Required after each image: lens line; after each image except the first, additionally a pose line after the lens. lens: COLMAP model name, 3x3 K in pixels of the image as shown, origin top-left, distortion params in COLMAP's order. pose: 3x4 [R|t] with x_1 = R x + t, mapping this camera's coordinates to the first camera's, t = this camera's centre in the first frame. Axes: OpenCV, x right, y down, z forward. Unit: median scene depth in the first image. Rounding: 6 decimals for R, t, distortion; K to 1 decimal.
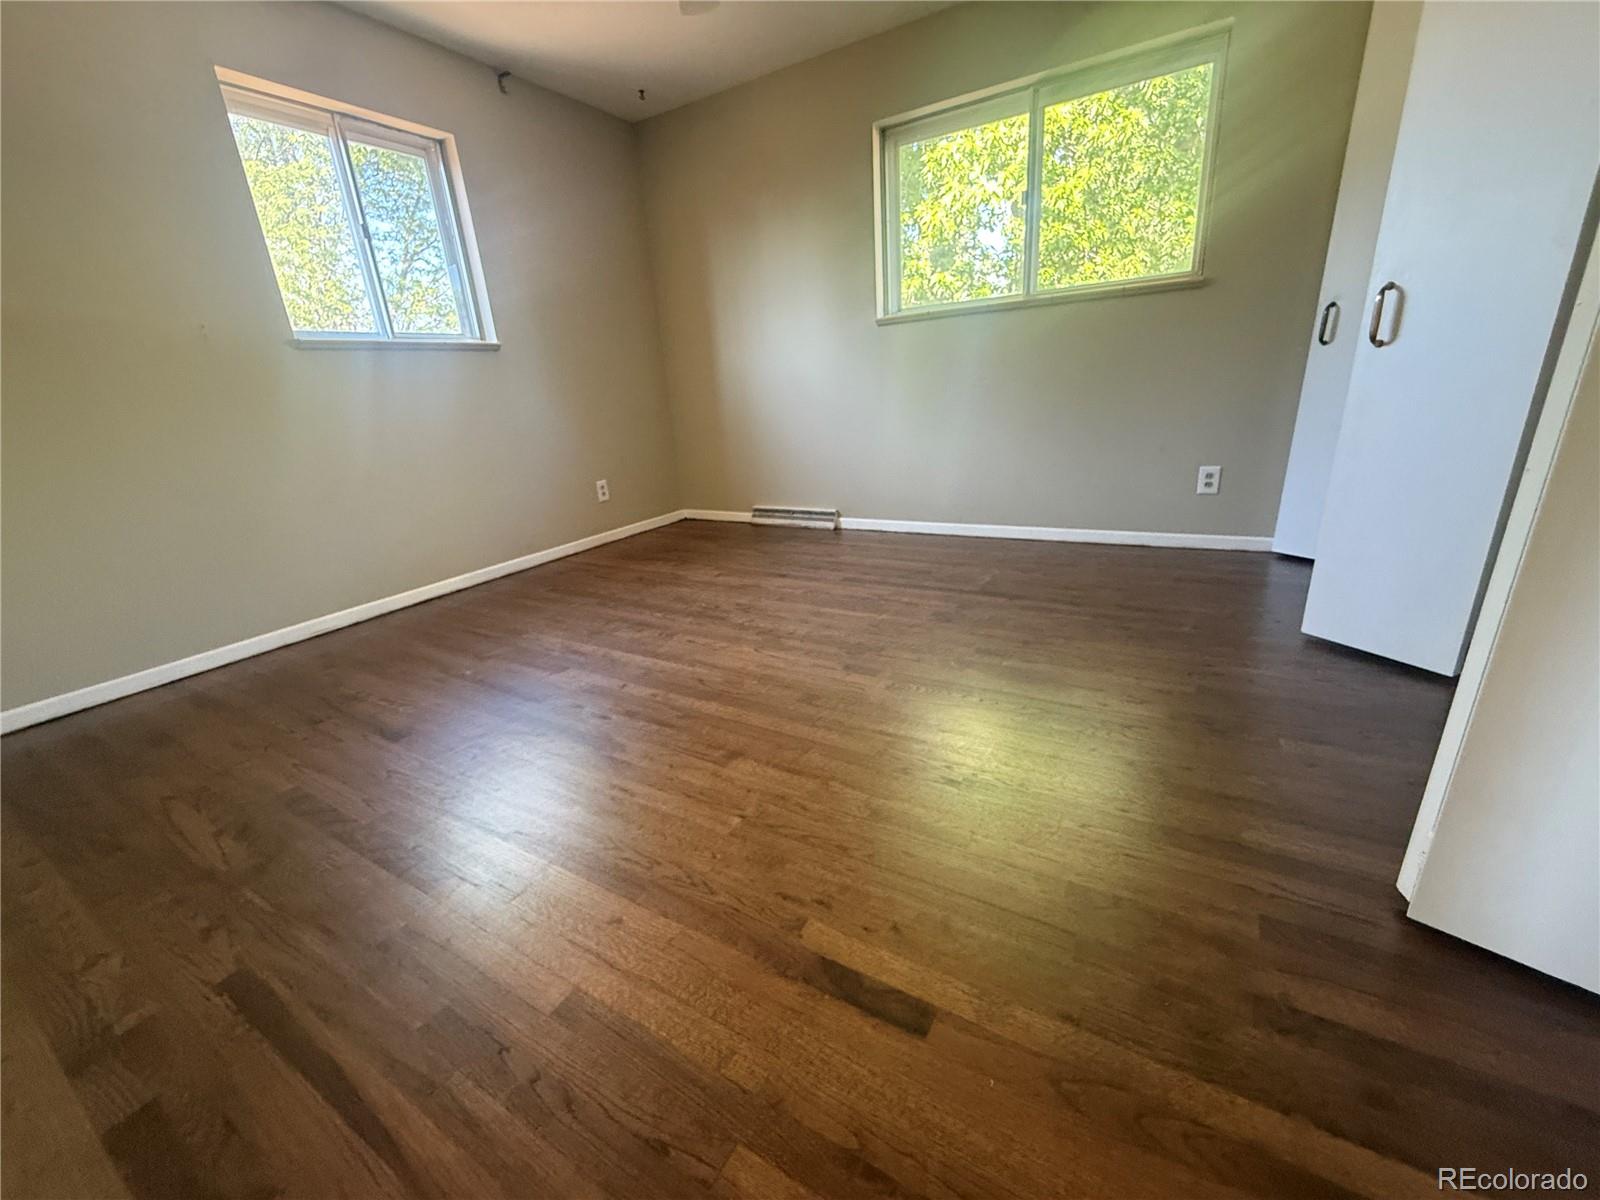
lens RADIAL K [[633.6, 0, 799.2], [0, 633.6, 601.4], [0, 0, 1]] dist [-0.000753, -0.000059]
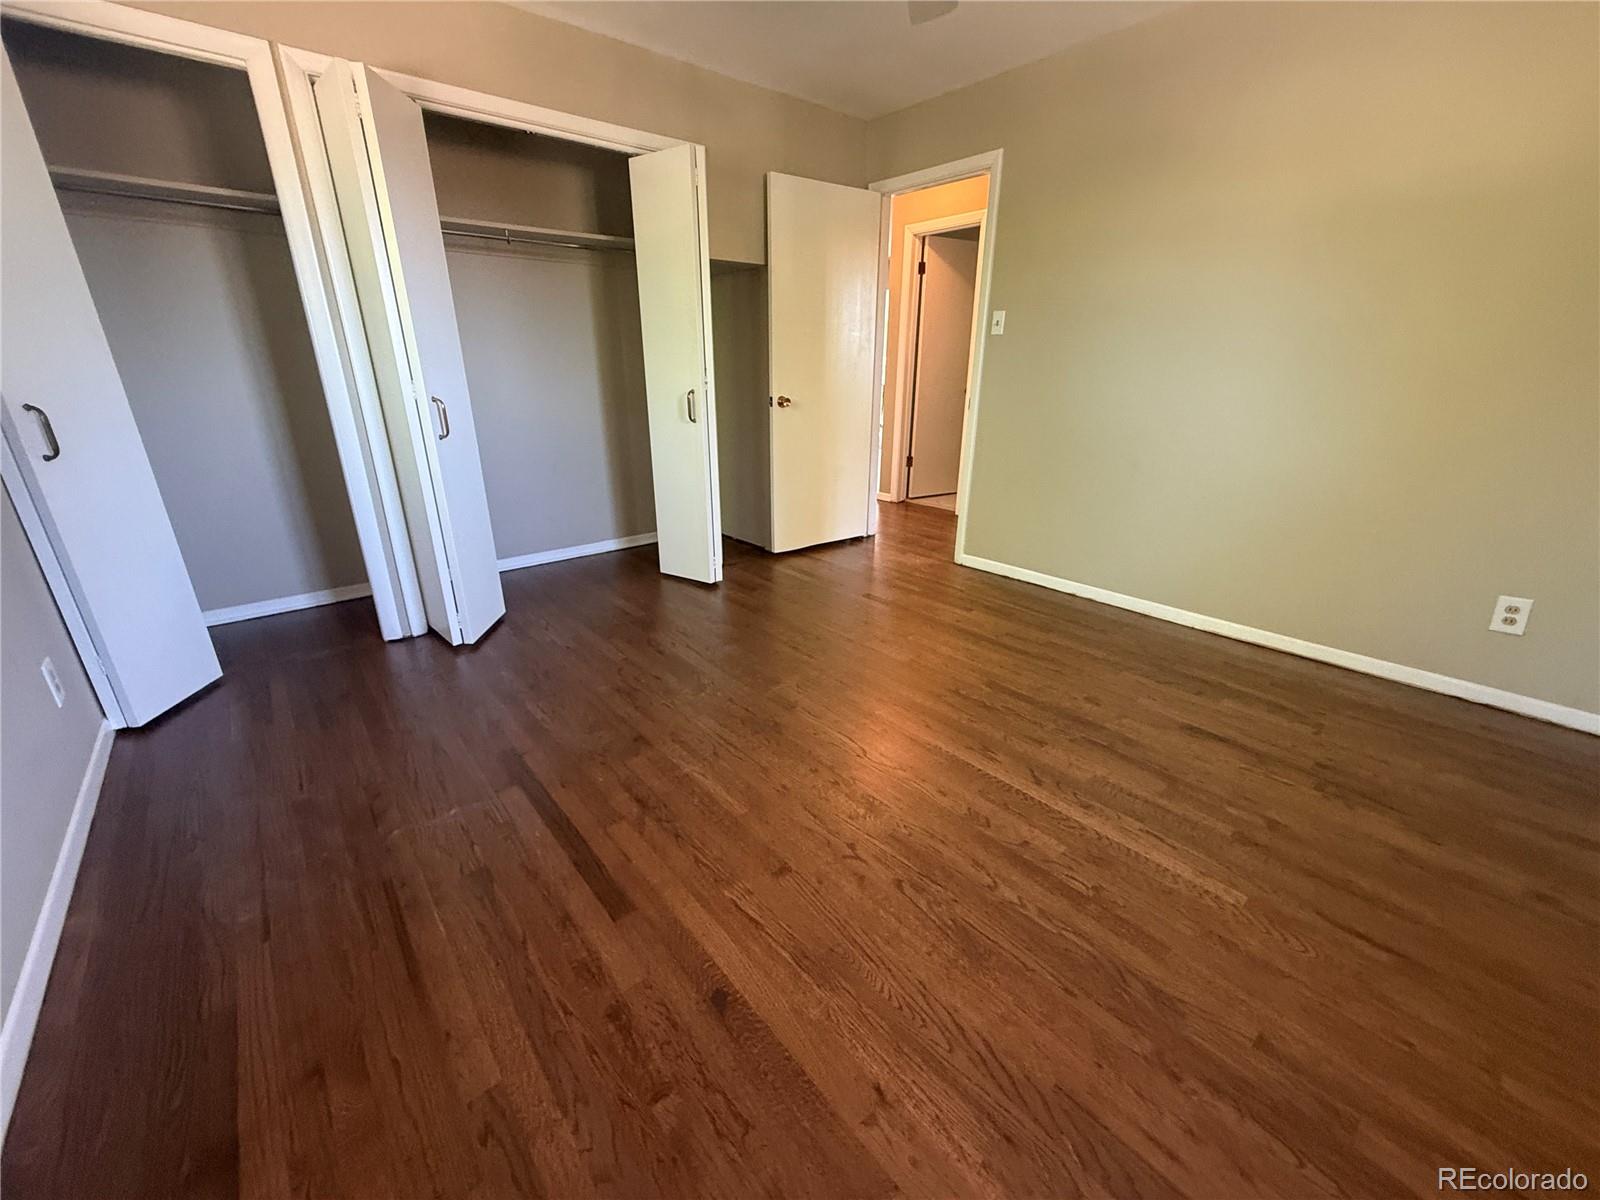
lens RADIAL K [[633.6, 0, 799.8], [0, 633.6, 603.2], [0, 0, 1]] dist [-0.000753, -0.000059]
pose [[-0.942123, -0.044805, 0.332259, -0.215160], [0.174964, 0.779670, 0.601251, -0.512453], [-0.285991, 0.624586, -0.726706, 1.239850]]
